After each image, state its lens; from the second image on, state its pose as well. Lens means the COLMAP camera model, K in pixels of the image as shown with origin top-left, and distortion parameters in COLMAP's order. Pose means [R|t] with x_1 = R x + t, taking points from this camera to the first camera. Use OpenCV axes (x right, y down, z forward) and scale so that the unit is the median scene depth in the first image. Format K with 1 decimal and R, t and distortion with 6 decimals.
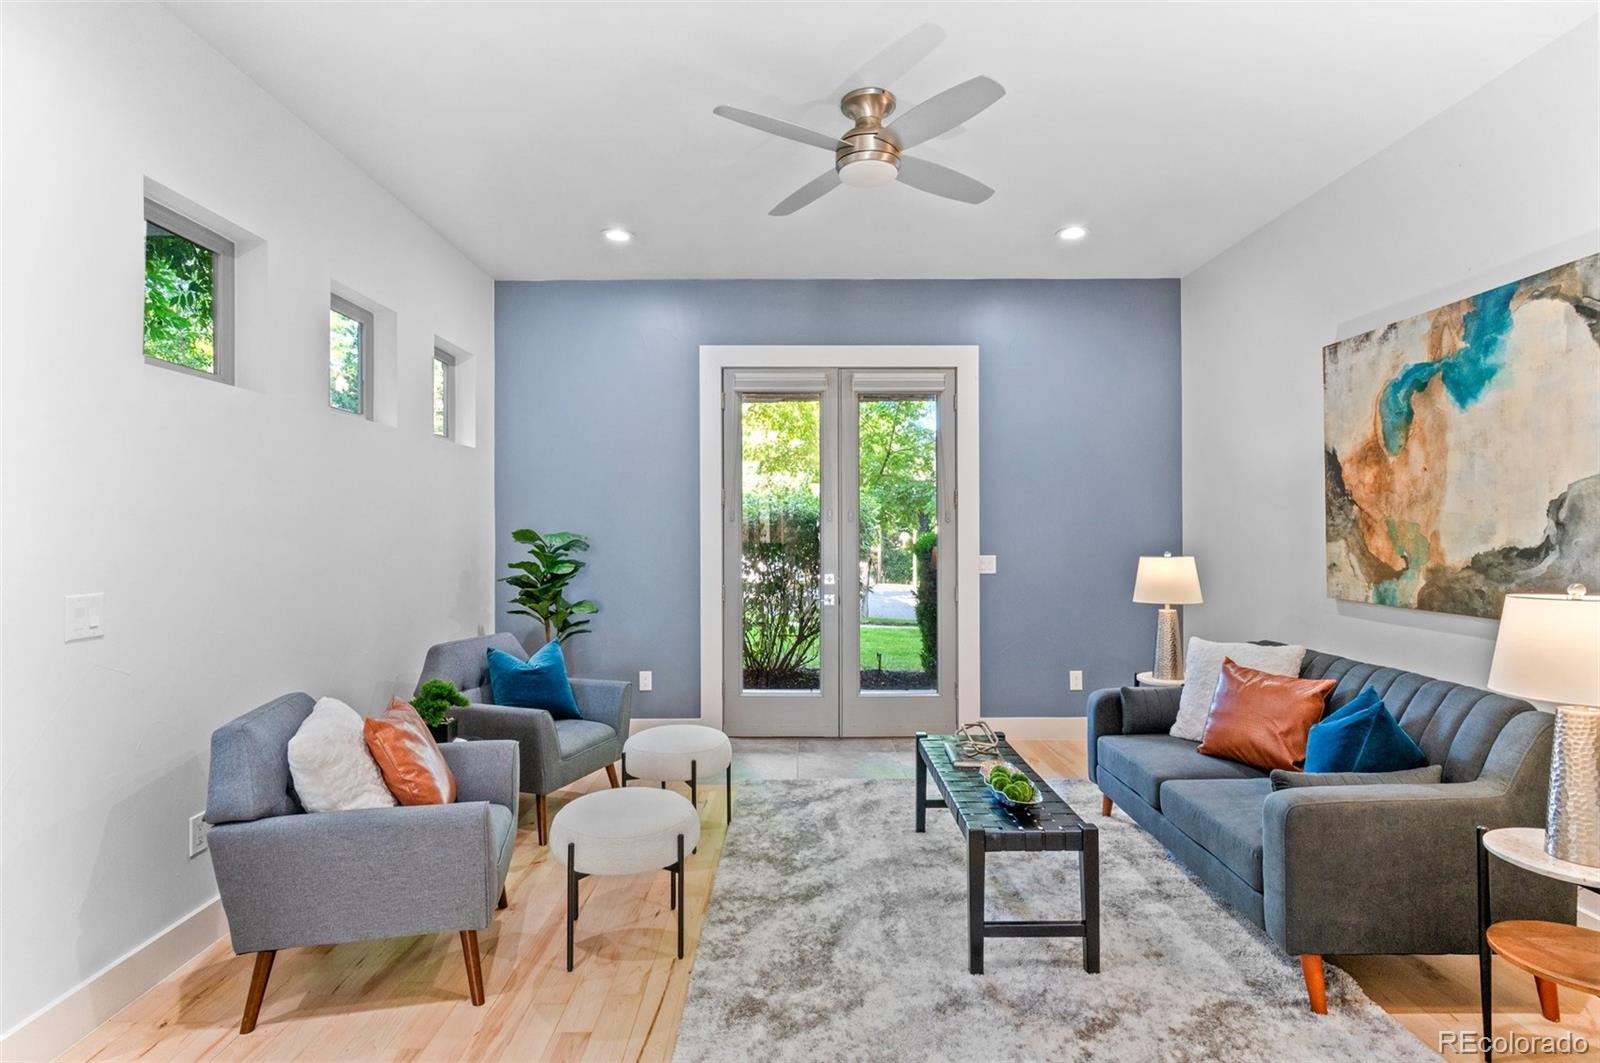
lens RADIAL K [[802.7, 0, 796.1], [0, 802.7, 526.9], [0, 0, 1]] dist [0.011678, -0.004547]
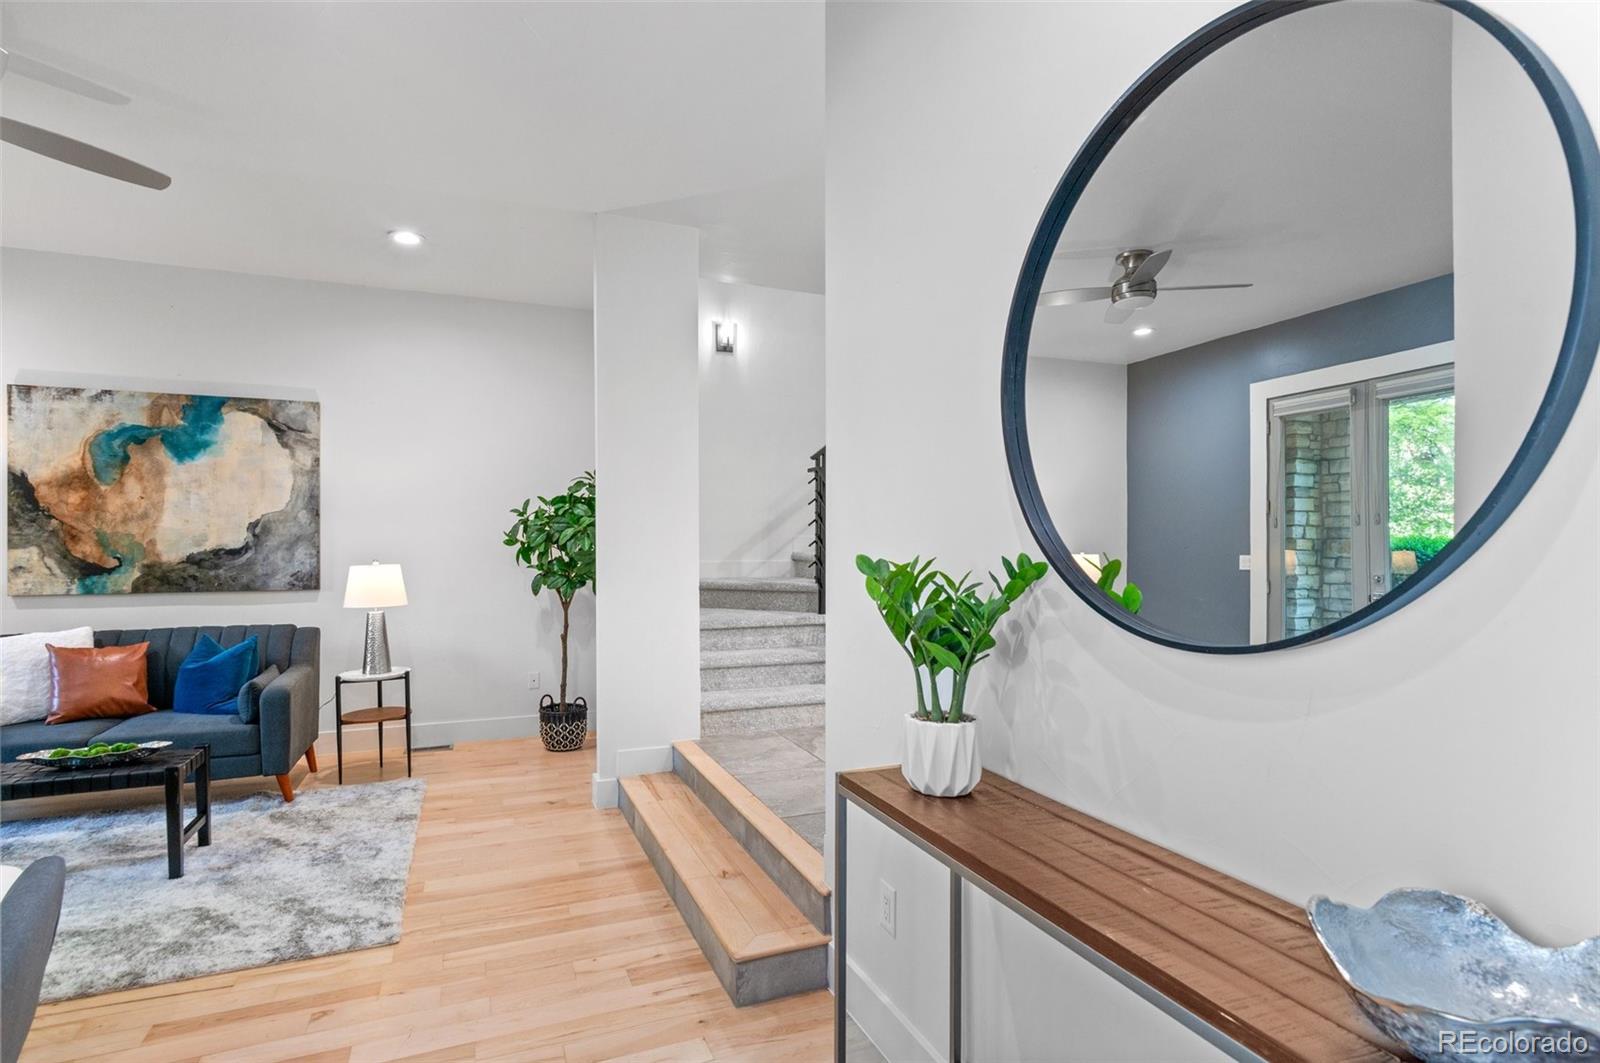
lens RADIAL K [[802.7, 0, 797.3], [0, 802.7, 541.3], [0, 0, 1]] dist [0.011678, -0.004547]
pose [[-0.372729, 0.006518, 0.927917, -1.026811], [0.000586, 0.999977, -0.006789, 0.019040], [-0.927940, -0.001987, -0.372725, 0.430017]]
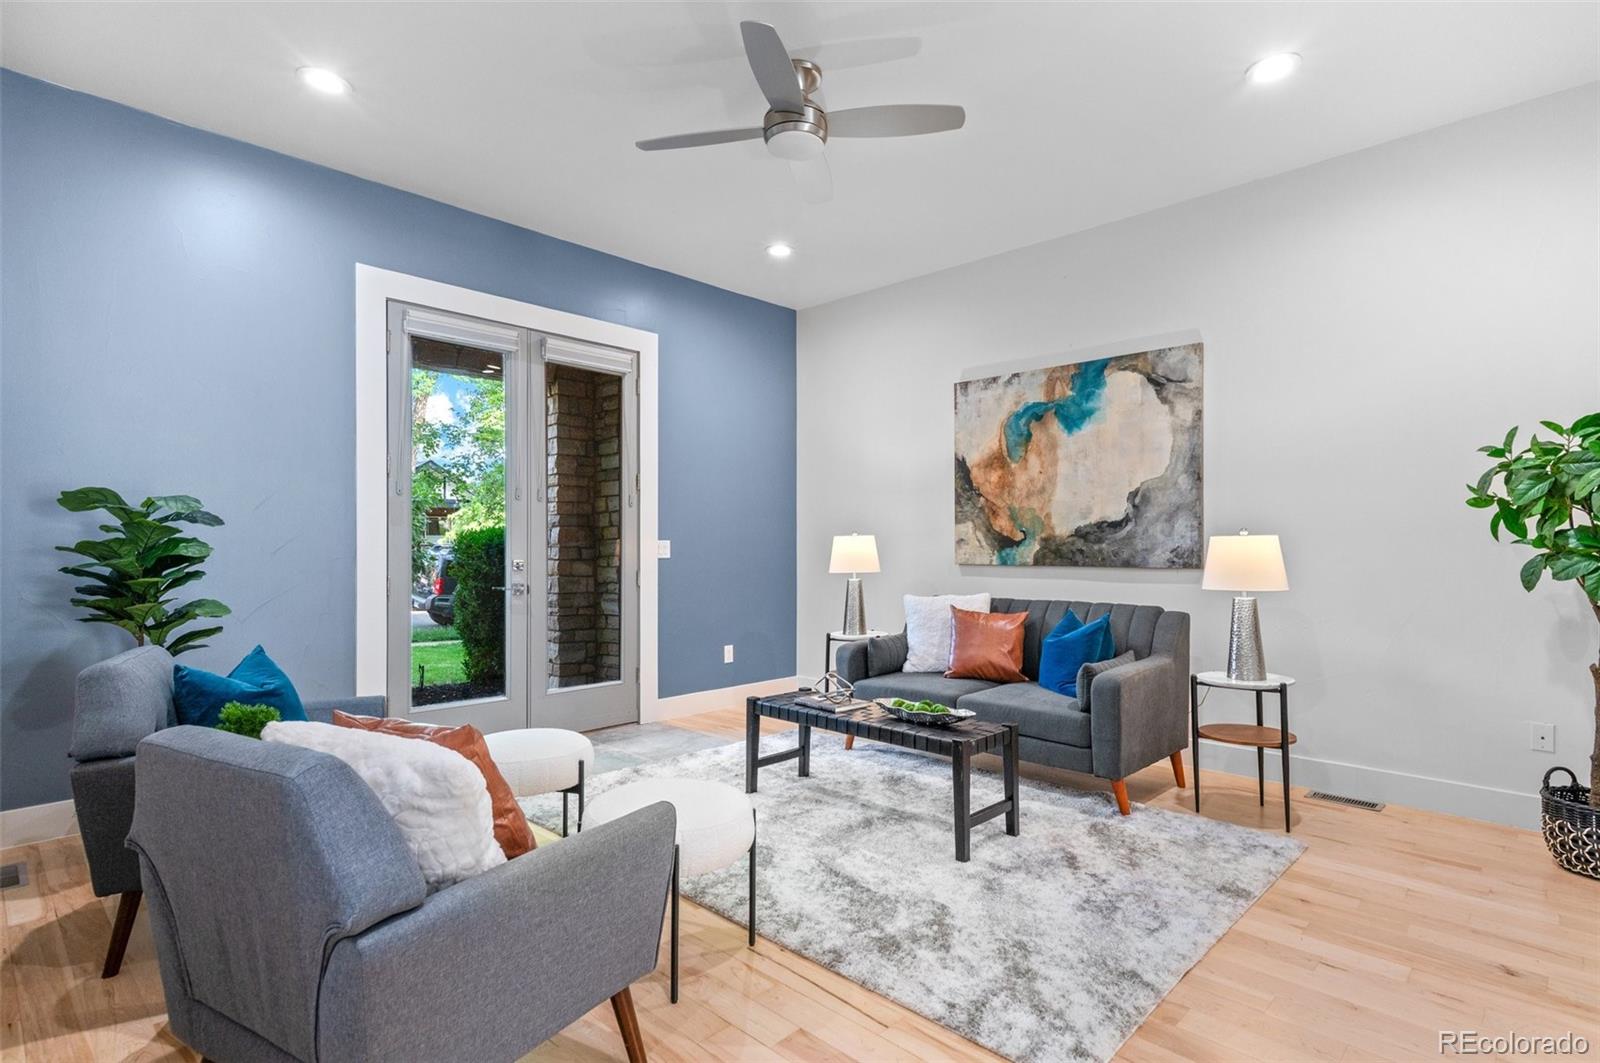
lens RADIAL K [[802.7, 0, 794.0], [0, 802.7, 545.2], [0, 0, 1]] dist [0.011678, -0.004547]
pose [[0.703563, 0.005123, 0.710615, -0.607961], [-0.005357, 0.999984, -0.001904, 0.069438], [-0.710613, -0.002467, 0.703579, 0.263576]]
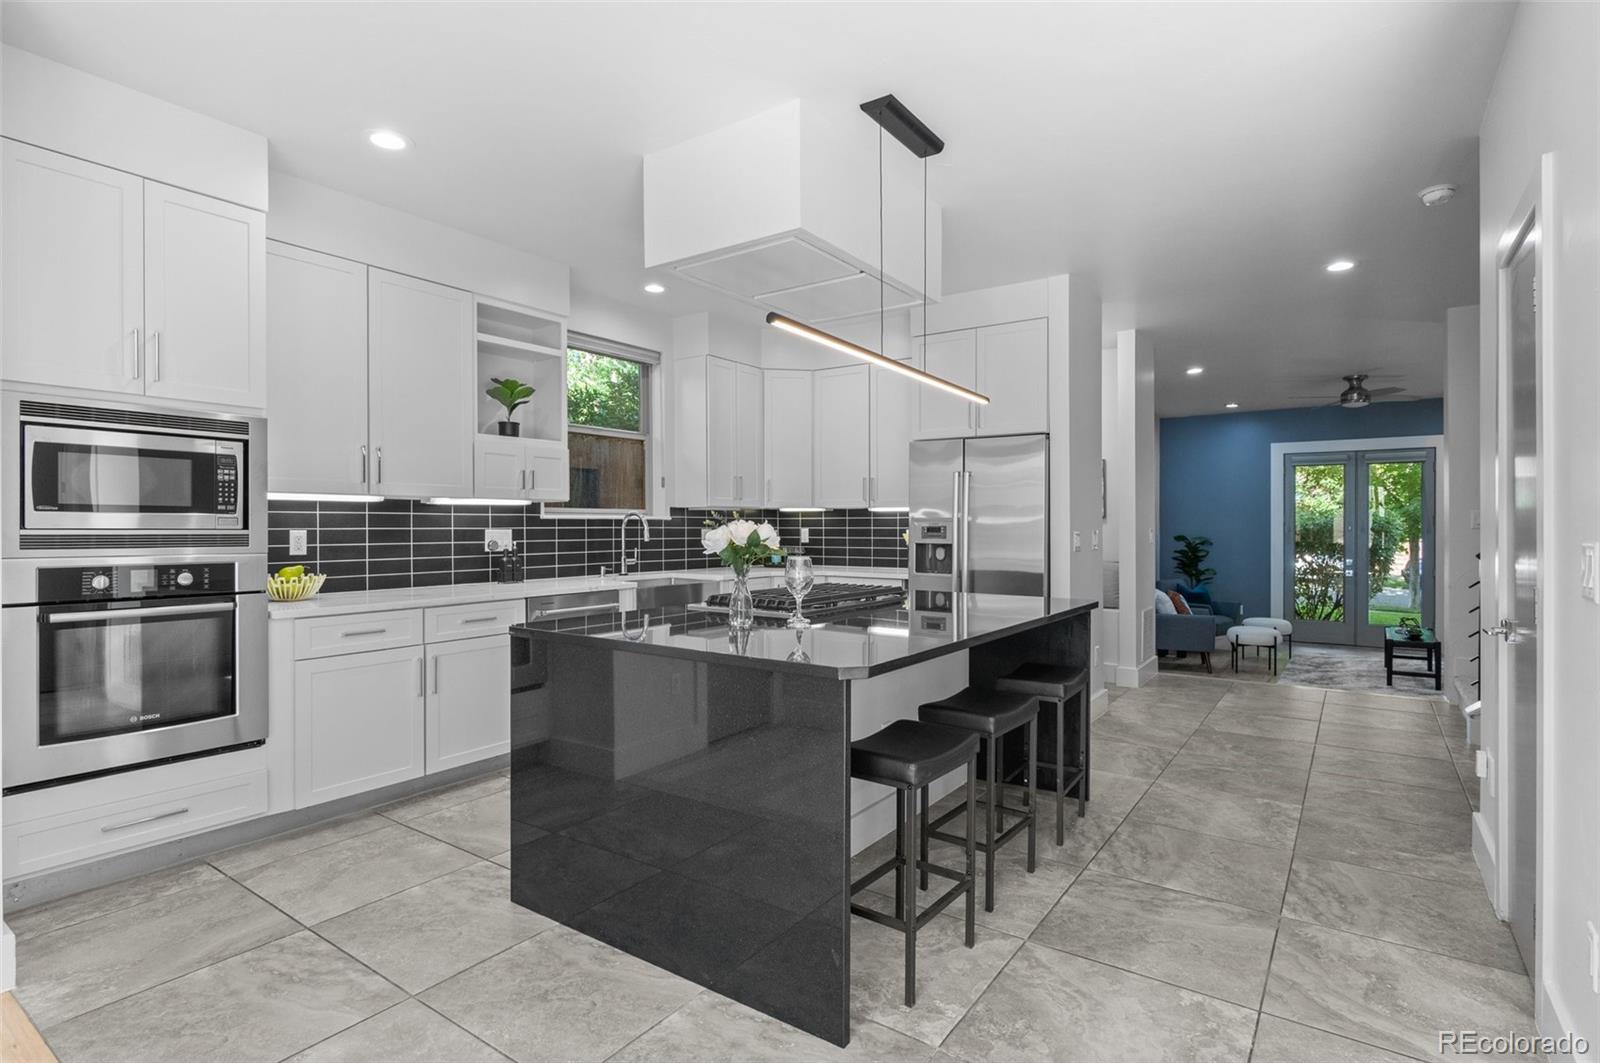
lens RADIAL K [[802.7, 0, 806.0], [0, 802.7, 531.5], [0, 0, 1]] dist [0.011678, -0.004547]
pose [[0.824644, 0.006364, -0.565616, 0.096716], [0.000721, 0.999924, 0.012301, -0.052600], [0.565651, -0.010552, 0.824577, -2.109145]]
